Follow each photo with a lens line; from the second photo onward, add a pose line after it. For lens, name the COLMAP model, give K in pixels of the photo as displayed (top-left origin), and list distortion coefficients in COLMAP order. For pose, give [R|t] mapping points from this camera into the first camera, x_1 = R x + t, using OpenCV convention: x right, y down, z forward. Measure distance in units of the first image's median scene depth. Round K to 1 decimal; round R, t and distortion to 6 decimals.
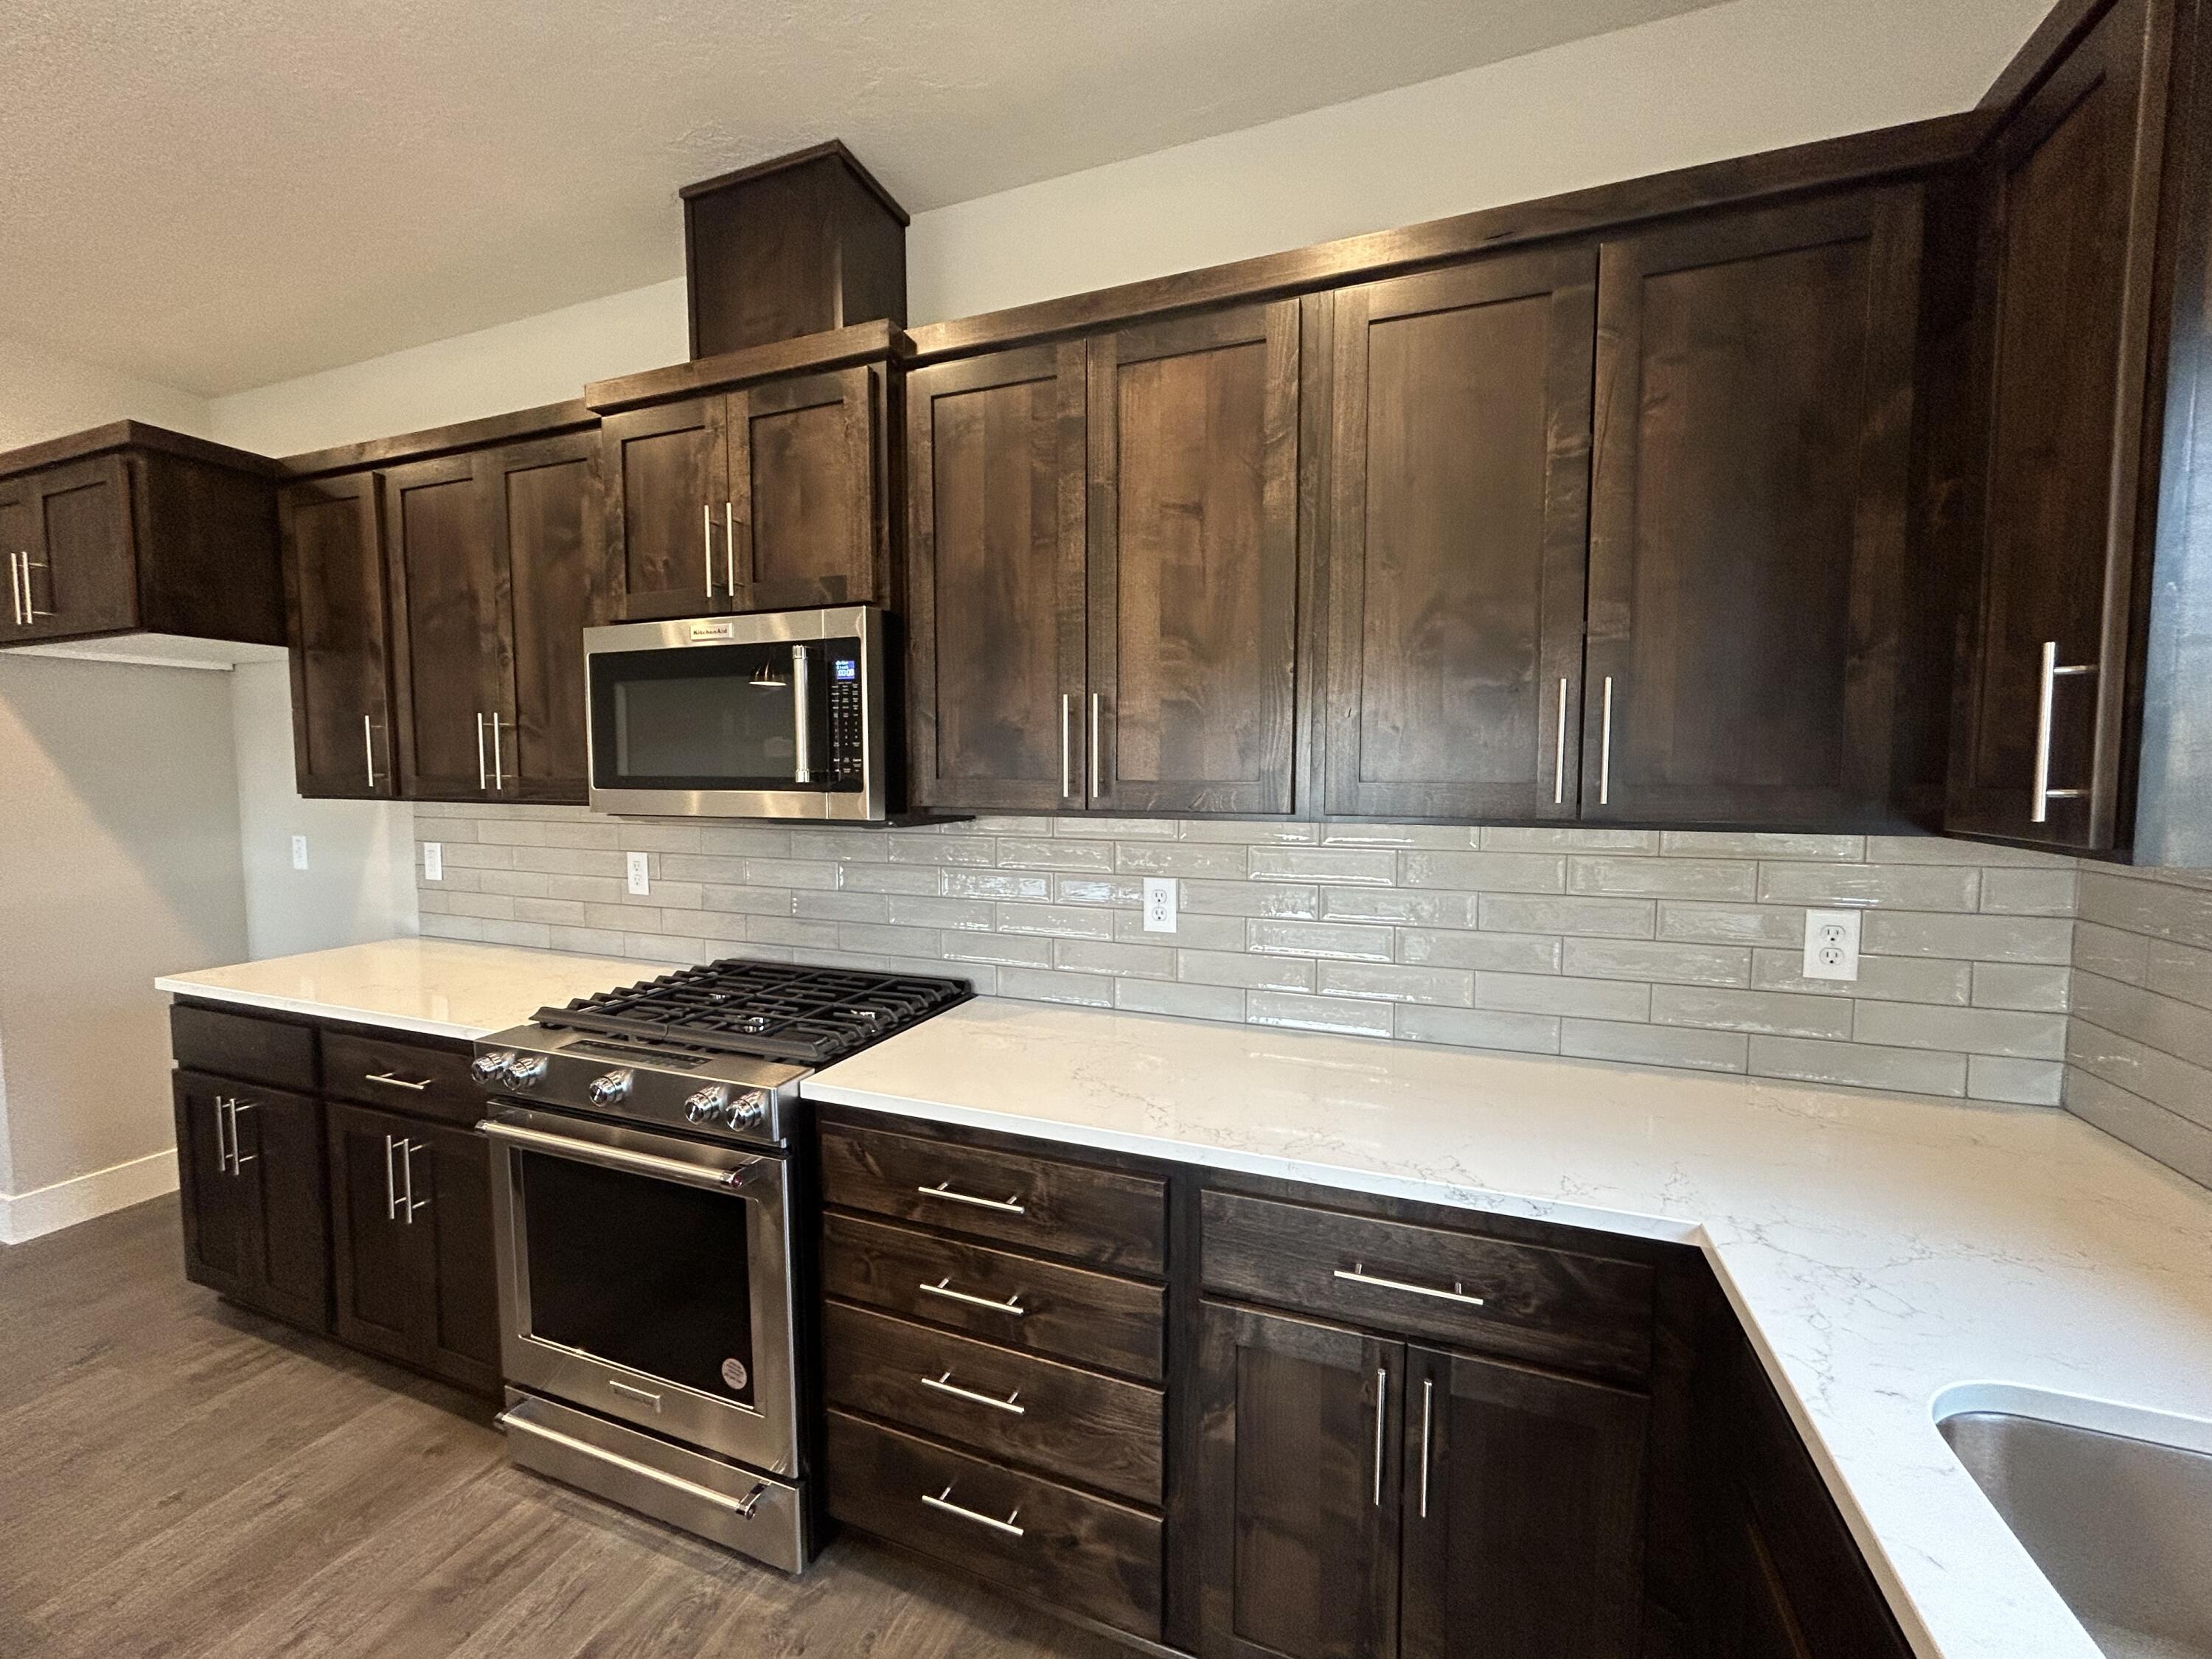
lens RADIAL K [[891.7, 0, 1106.0], [0, 891.7, 829.5], [0, 0, 1]] dist [0.000214, 0.000323]
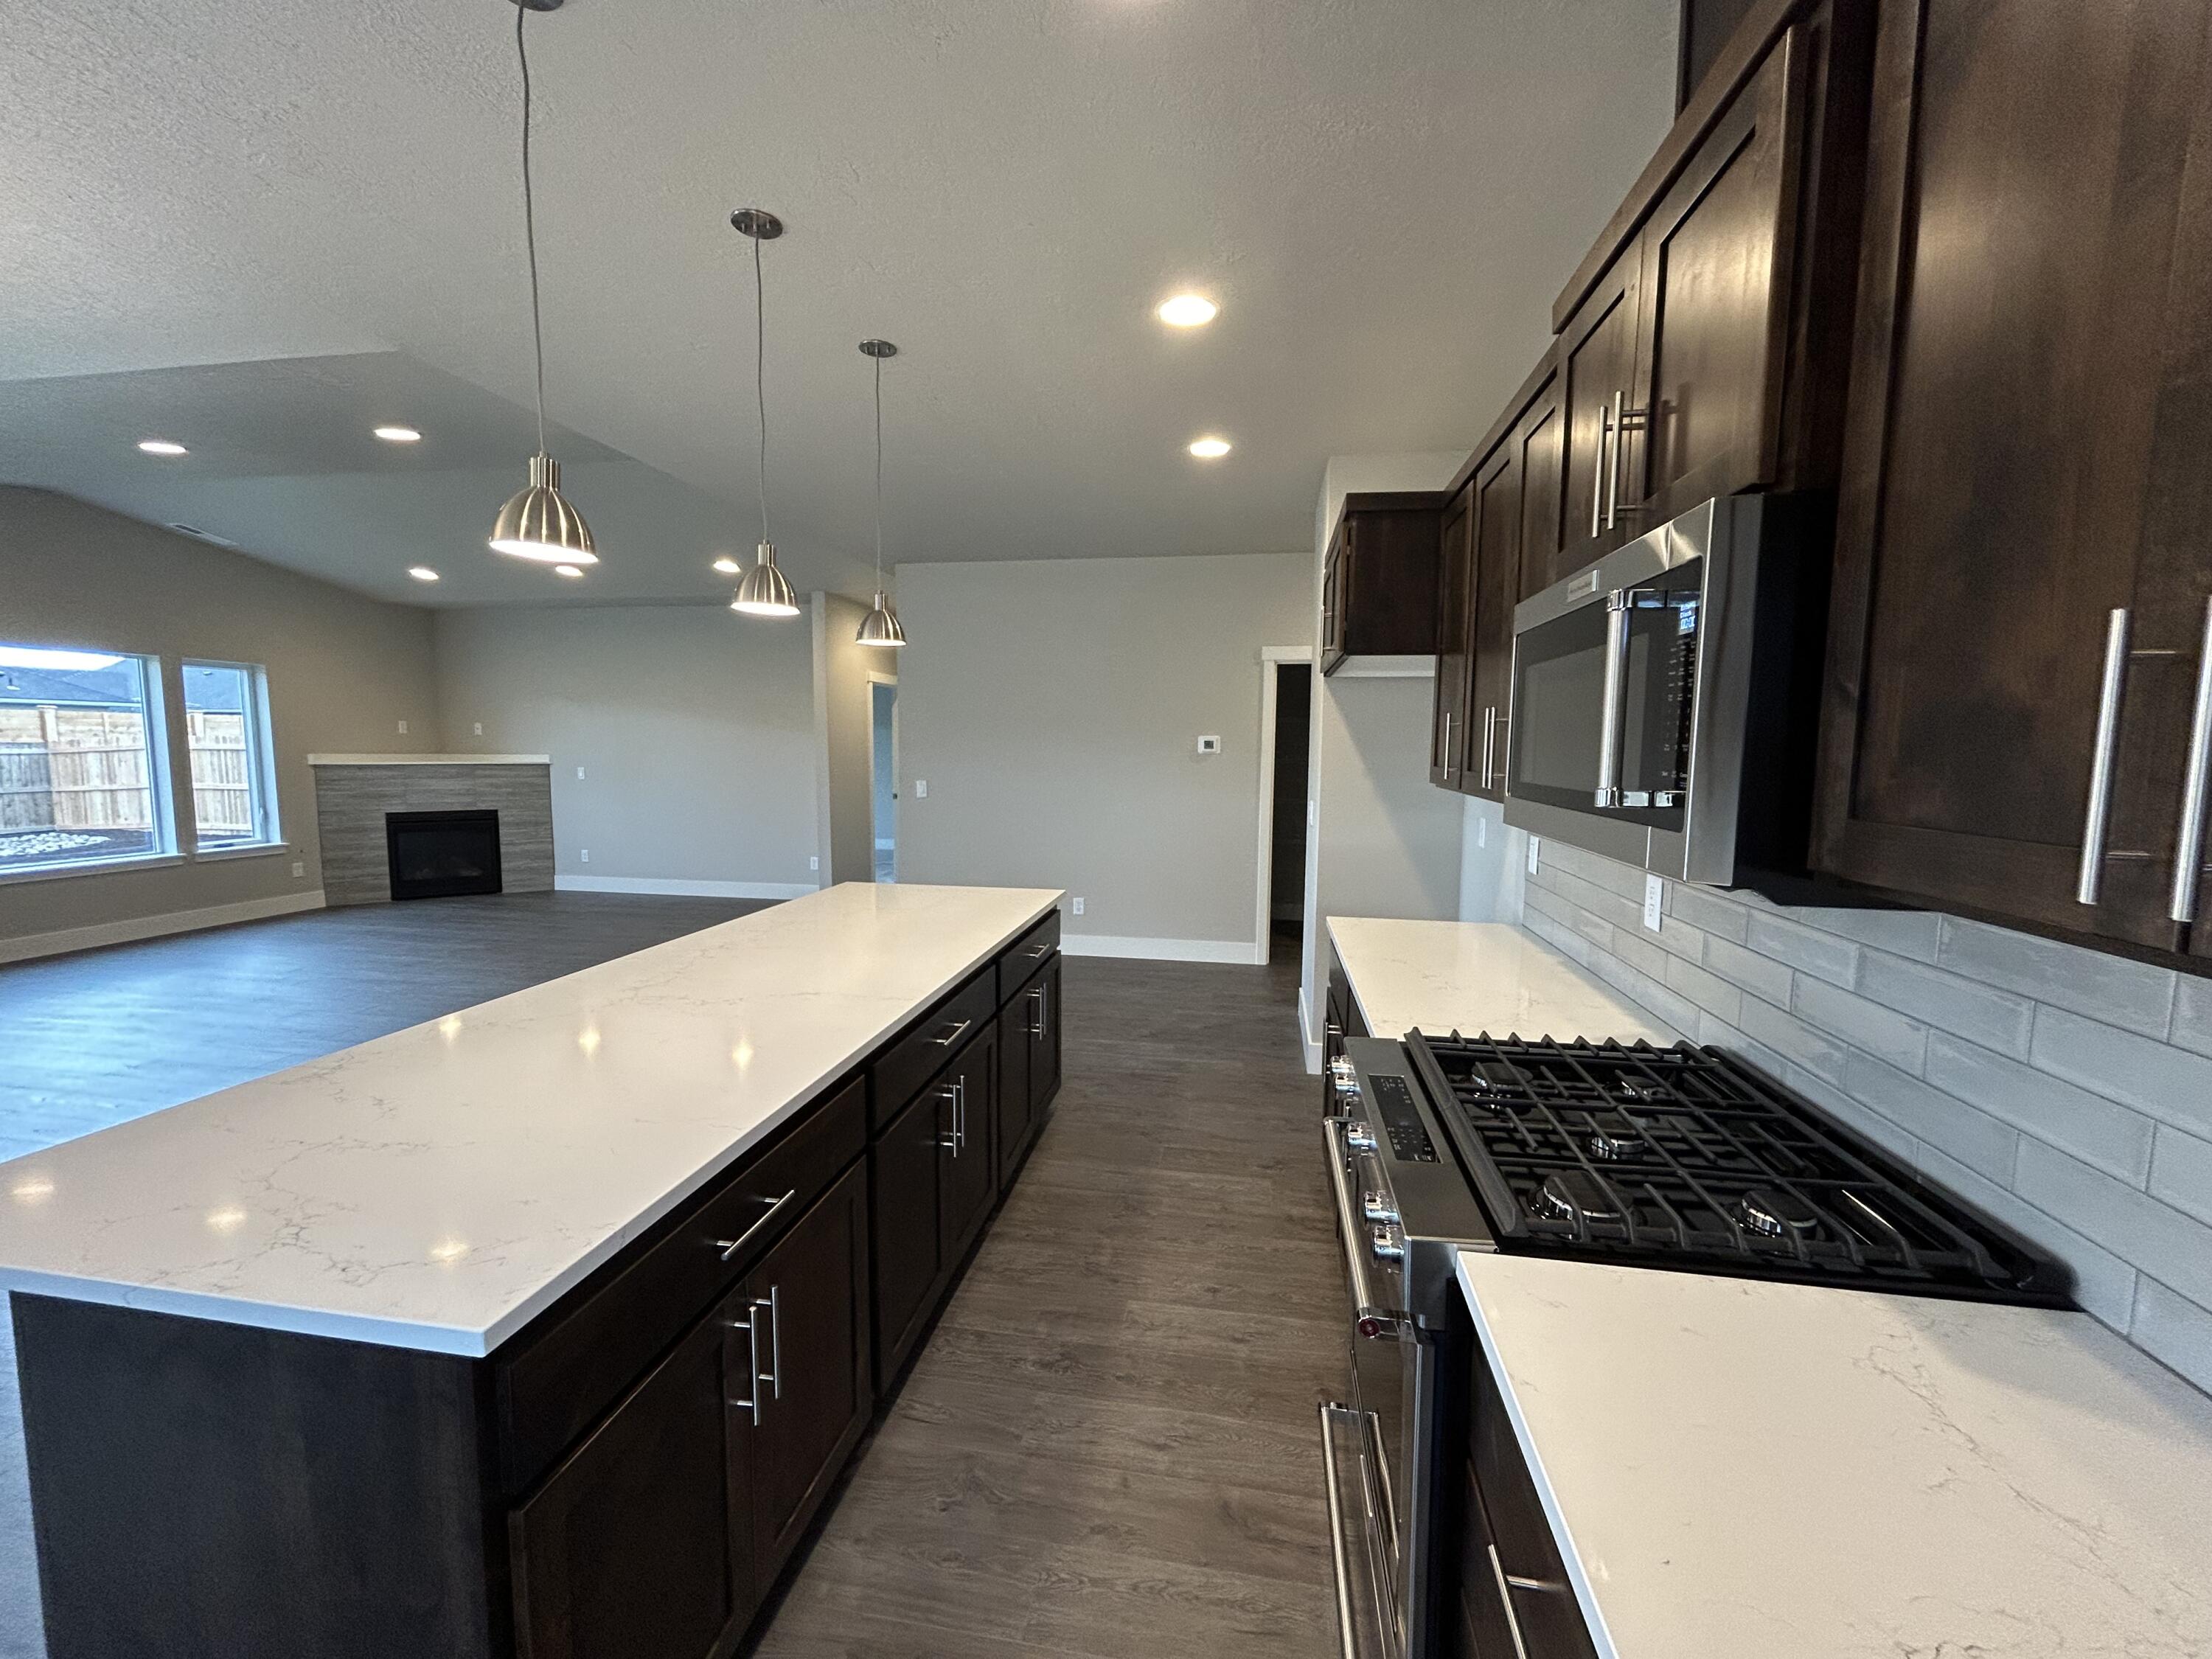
lens RADIAL K [[891.7, 0, 1106.0], [0, 891.7, 829.5], [0, 0, 1]] dist [0.000214, 0.000323]
pose [[0.194171, 0.095597, -0.976299, 0.198847], [-0.074649, 0.993794, 0.082464, -0.060122], [0.978123, 0.056868, 0.200102, 0.499418]]
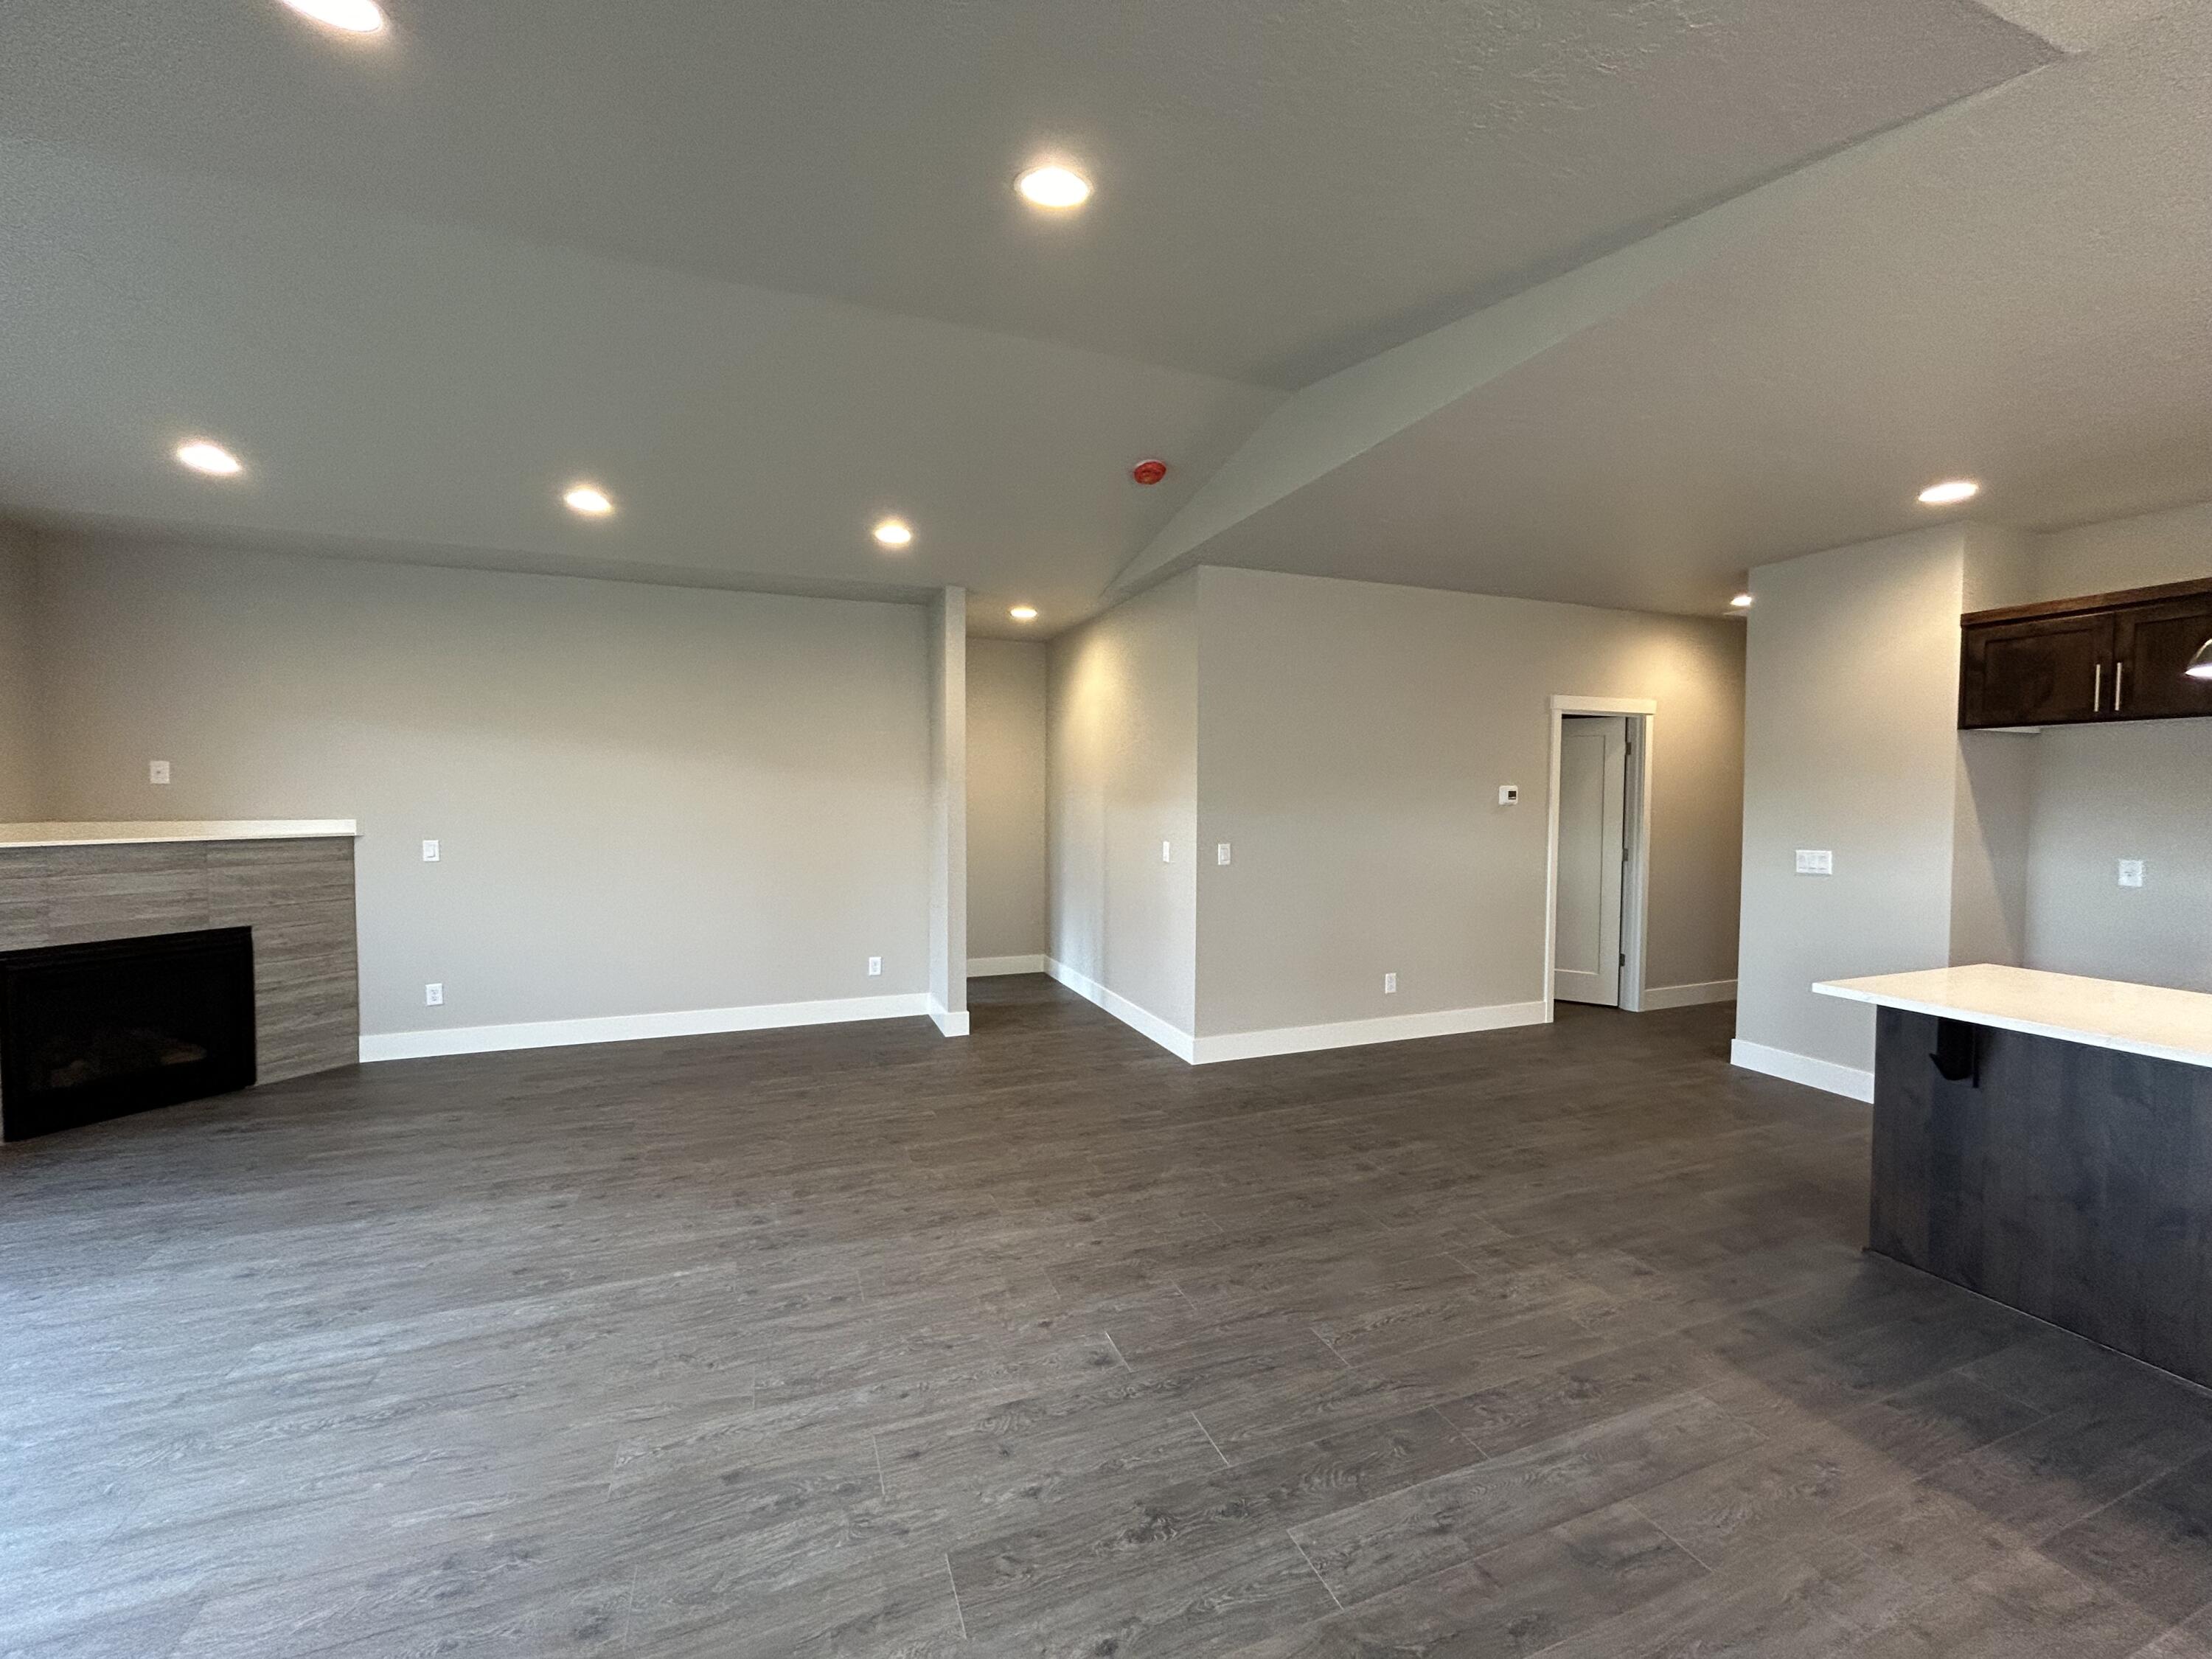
lens RADIAL K [[891.7, 0, 1106.0], [0, 891.7, 829.5], [0, 0, 1]] dist [0.000214, 0.000323]
pose [[0.672734, 0.030550, -0.739254, -1.735666], [-0.052748, 0.998585, -0.006734, 0.097532], [0.738002, 0.043524, 0.673394, -1.758781]]
